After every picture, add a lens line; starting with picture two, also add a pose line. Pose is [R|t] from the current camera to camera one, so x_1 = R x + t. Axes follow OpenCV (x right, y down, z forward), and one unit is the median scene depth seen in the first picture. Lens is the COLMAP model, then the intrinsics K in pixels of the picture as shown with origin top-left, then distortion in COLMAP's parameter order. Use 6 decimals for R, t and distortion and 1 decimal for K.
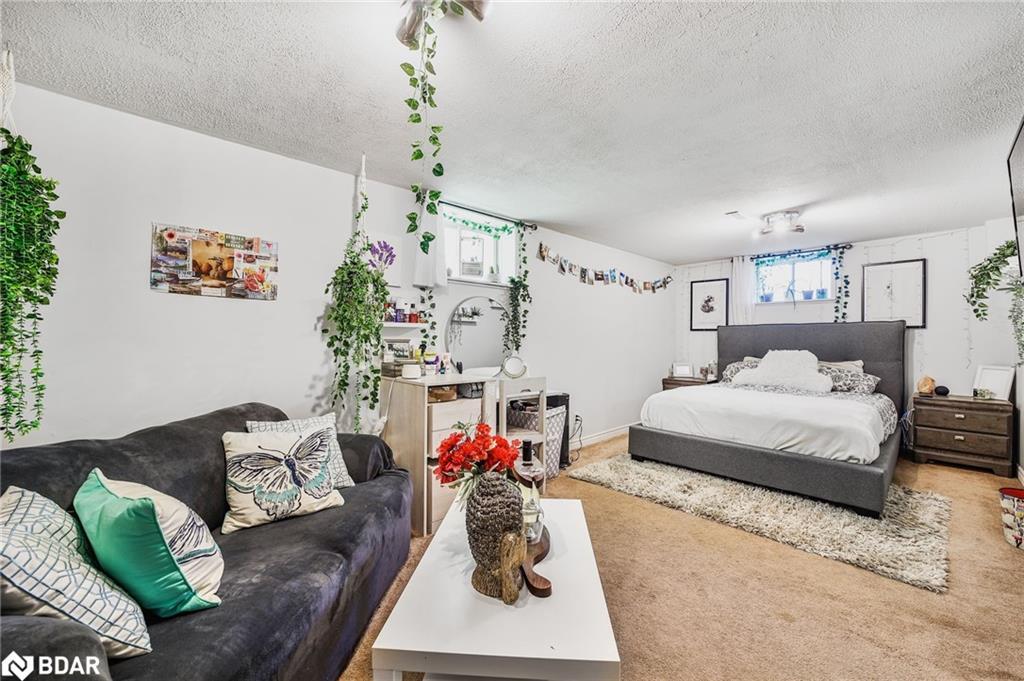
lens RADIAL K [[395.7, 0, 514.3], [0, 395.7, 335.6], [0, 0, 1]] dist [-0.026984, 0.004572]
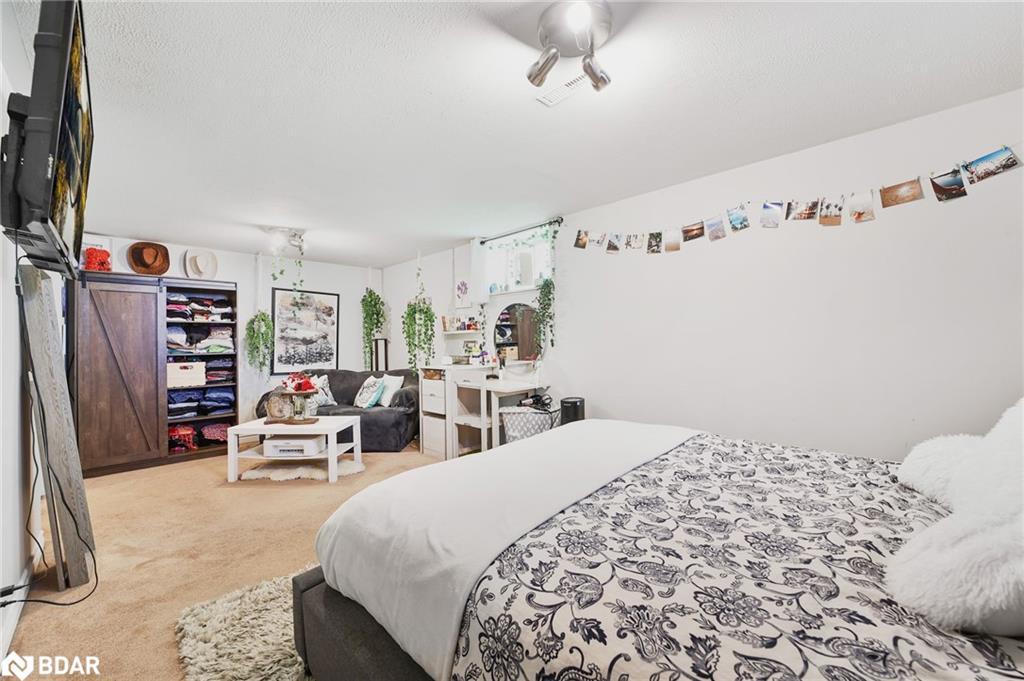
lens RADIAL K [[395.7, 0, 511.8], [0, 395.7, 344.4], [0, 0, 1]] dist [-0.026984, 0.004572]
pose [[0.067212, -0.011004, -0.997678, 0.847195], [0.021162, 0.999730, -0.009601, 0.026238], [0.997514, -0.020468, 0.067427, 0.703458]]
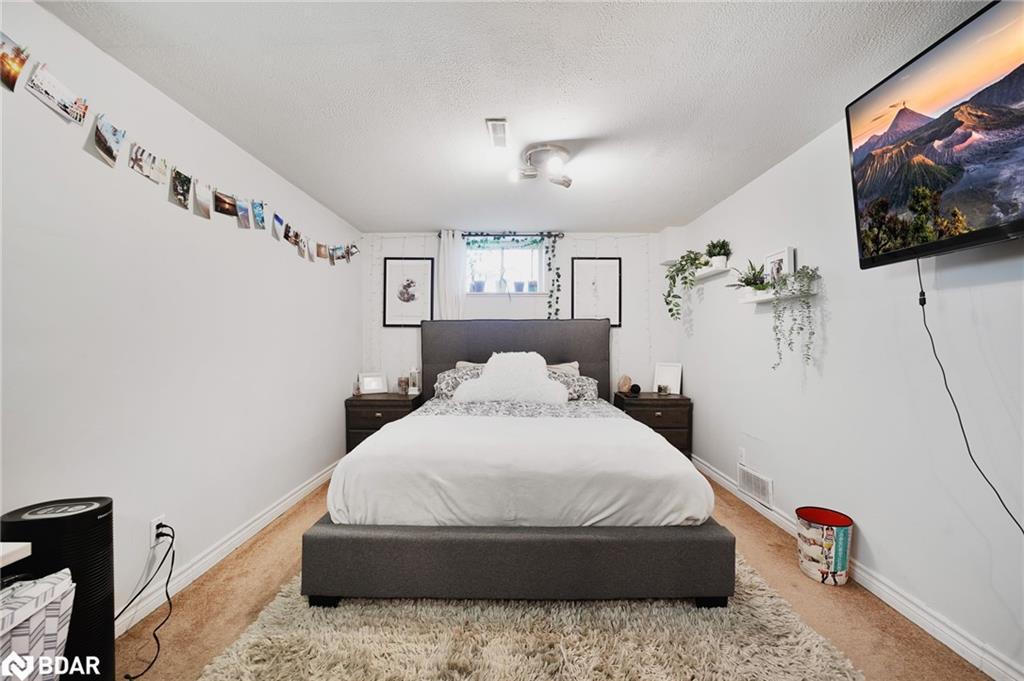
lens RADIAL K [[395.7, 0, 515.6], [0, 395.7, 337.2], [0, 0, 1]] dist [-0.026984, 0.004572]
pose [[0.673068, 0.000421, 0.739580, 0.109530], [-0.003364, 0.999991, 0.002492, 0.004810], [-0.739573, -0.004165, 0.673064, 0.452107]]
